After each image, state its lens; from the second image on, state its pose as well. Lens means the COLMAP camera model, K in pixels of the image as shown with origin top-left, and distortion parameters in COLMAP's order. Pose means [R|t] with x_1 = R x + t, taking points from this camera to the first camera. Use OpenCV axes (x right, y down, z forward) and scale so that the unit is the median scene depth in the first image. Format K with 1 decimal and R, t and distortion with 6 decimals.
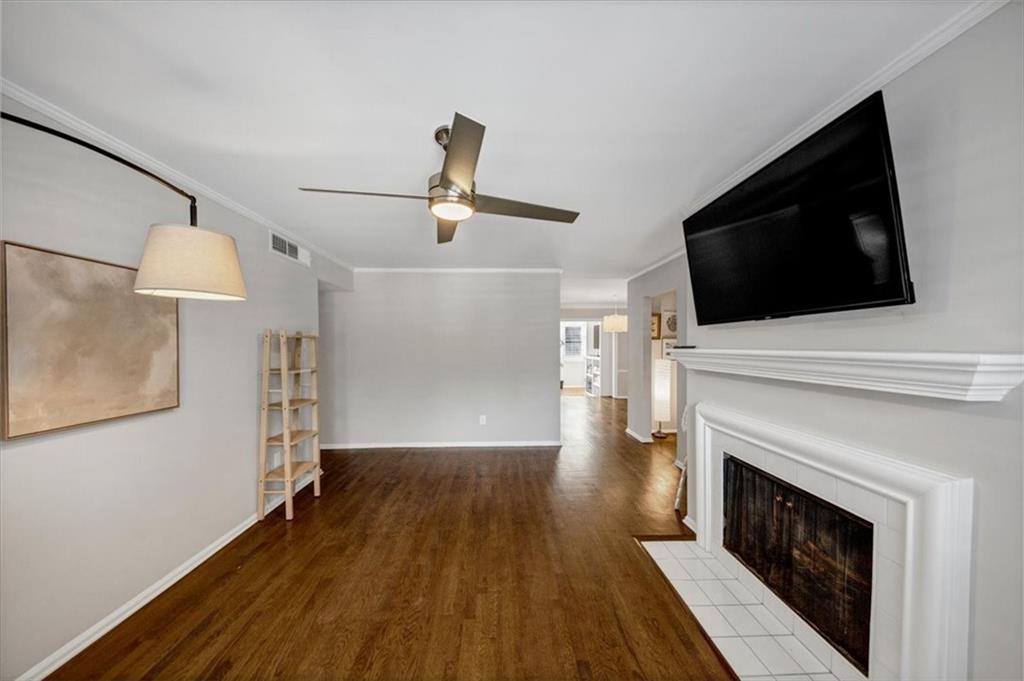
lens RADIAL K [[372.3, 0, 508.7], [0, 372.3, 348.6], [0, 0, 1]] dist [0.020514, -0.012353]
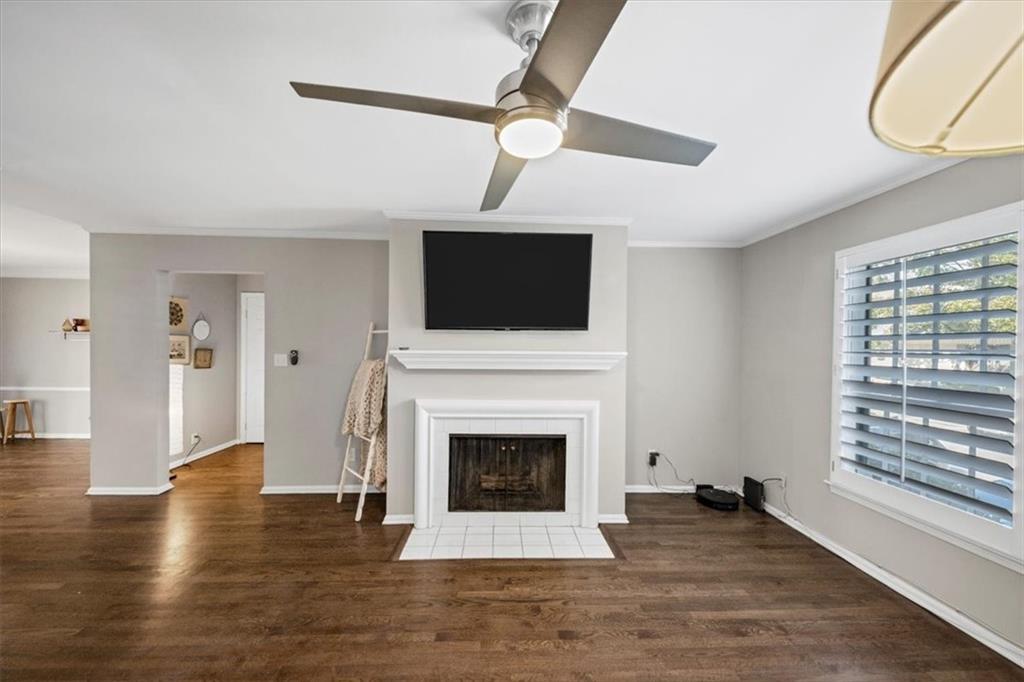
lens RADIAL K [[372.3, 0, 508.7], [0, 372.3, 349.1], [0, 0, 1]] dist [0.020514, -0.012353]
pose [[-0.034157, -0.011335, 0.999352, -0.765337], [-0.000372, 0.999936, 0.011329, -0.018834], [-0.999416, 0.000015, -0.034159, 1.007396]]
